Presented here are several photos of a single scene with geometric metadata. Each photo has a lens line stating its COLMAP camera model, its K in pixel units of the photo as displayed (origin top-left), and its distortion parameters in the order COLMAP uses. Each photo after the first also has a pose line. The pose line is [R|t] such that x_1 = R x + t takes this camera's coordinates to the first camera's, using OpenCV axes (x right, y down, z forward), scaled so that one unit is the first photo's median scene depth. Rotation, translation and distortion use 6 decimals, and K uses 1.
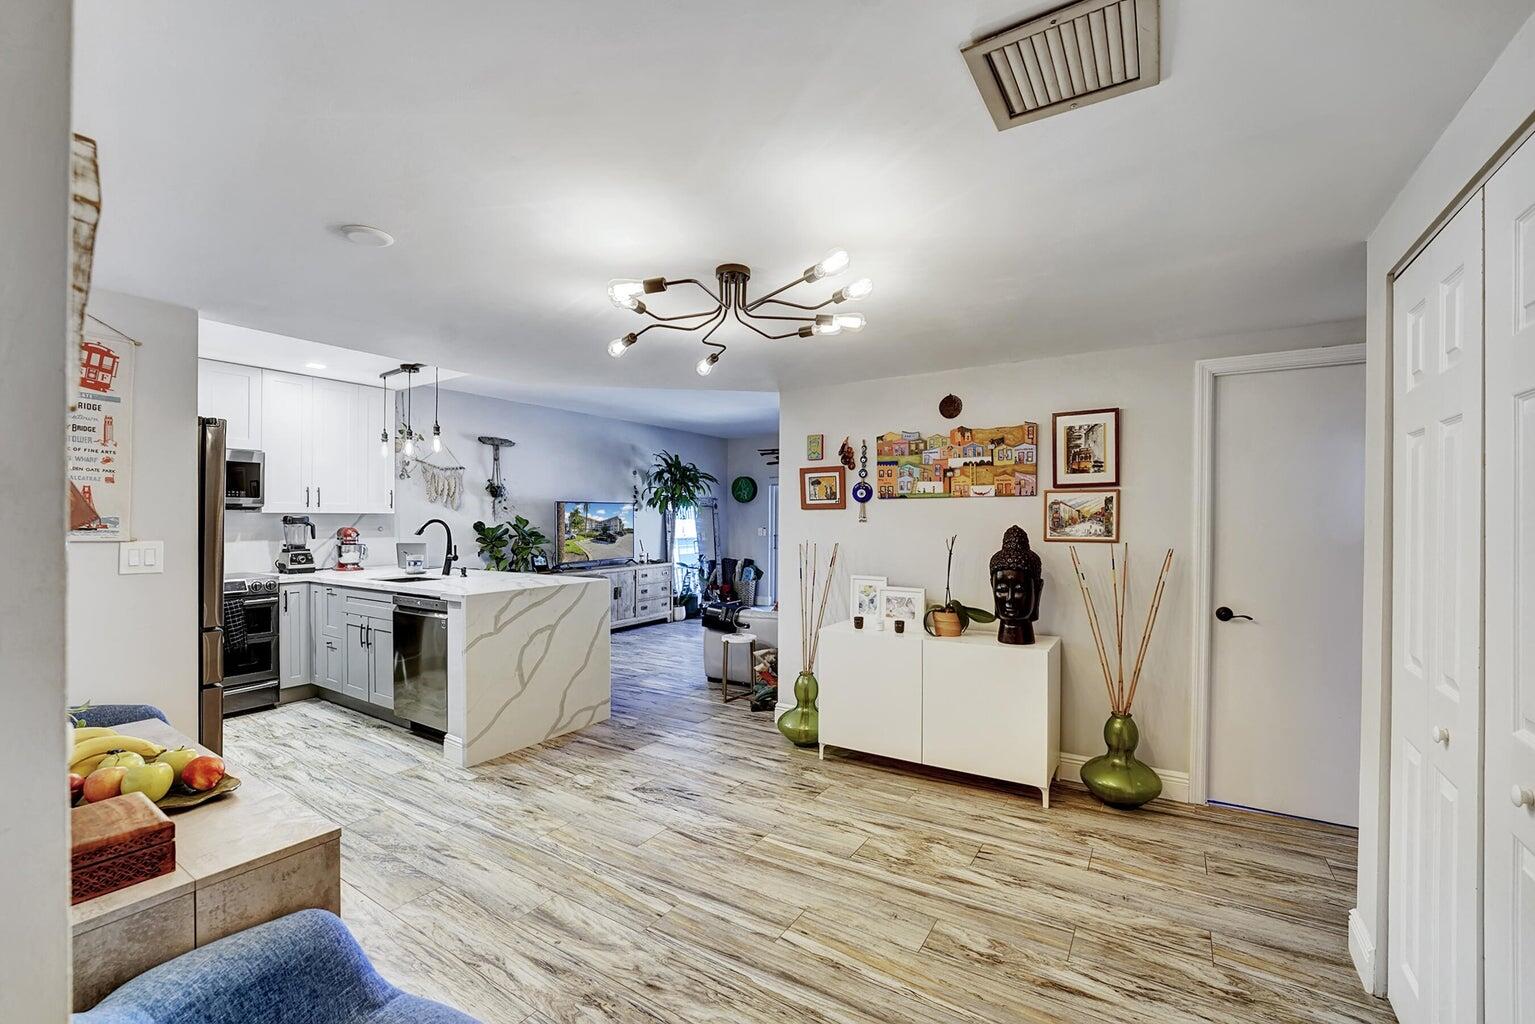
lens RADIAL K [[622.9, 0, 744.7], [0, 622.9, 530.9], [0, 0, 1]] dist [-0.021737, 0.000582]
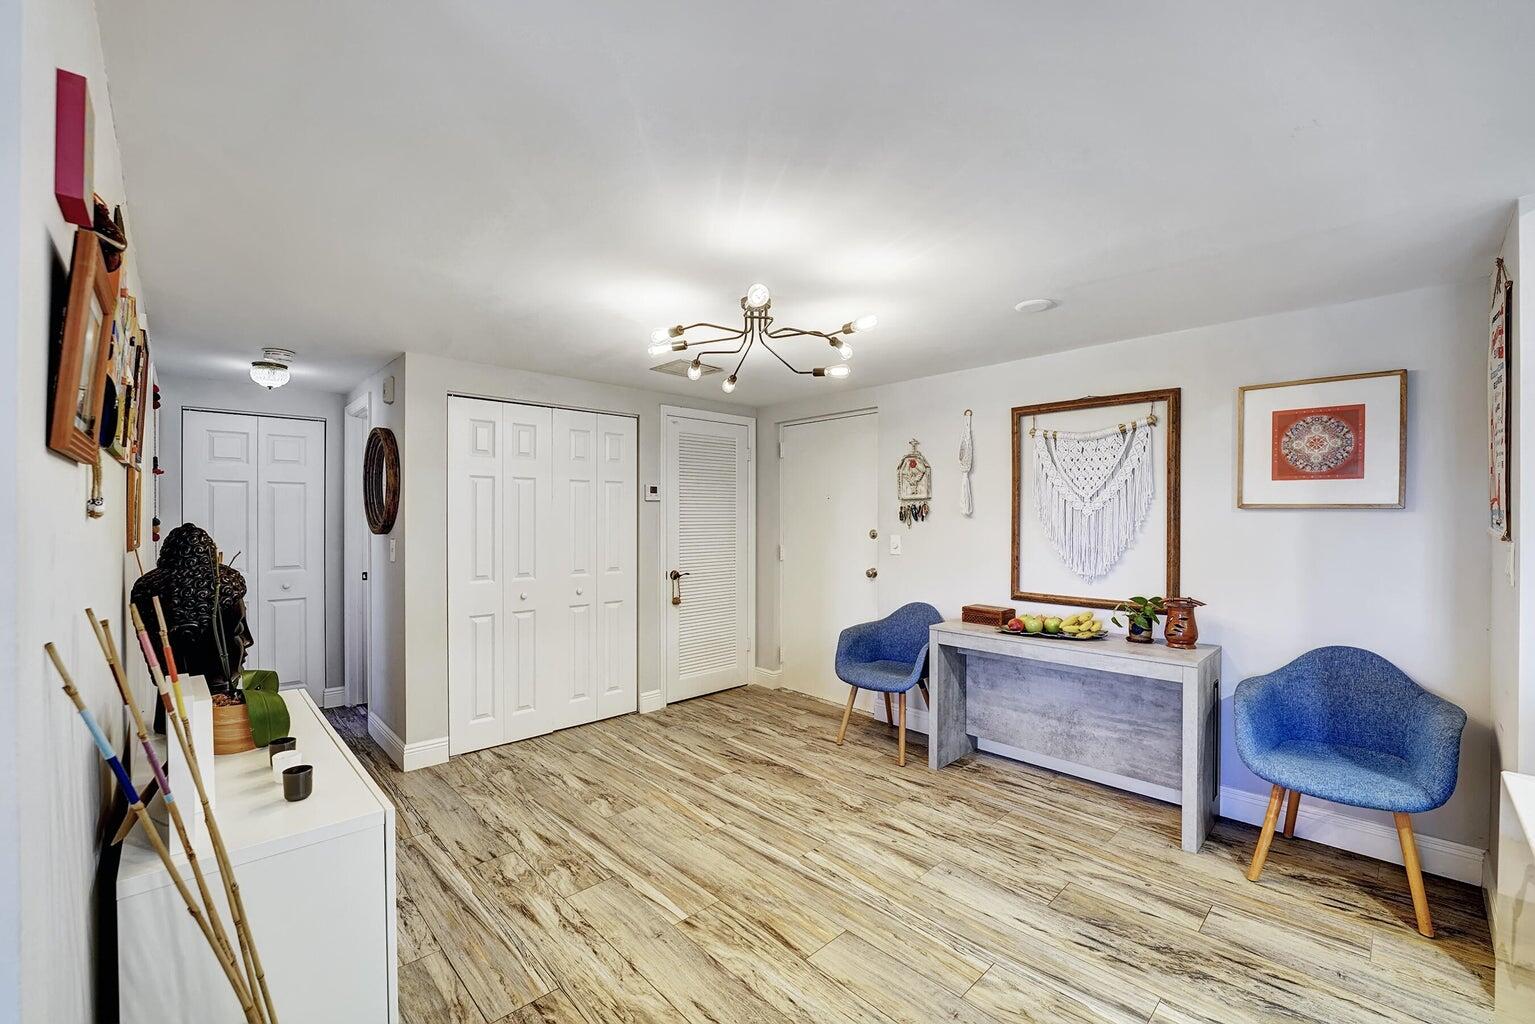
lens RADIAL K [[622.9, 0, 777.1], [0, 622.9, 513.2], [0, 0, 1]] dist [-0.021737, 0.000582]
pose [[-0.983147, 0.001082, 0.182814, -0.185469], [0.001824, 0.999991, 0.003892, -0.016096], [-0.182808, 0.004160, -0.983140, 1.428678]]
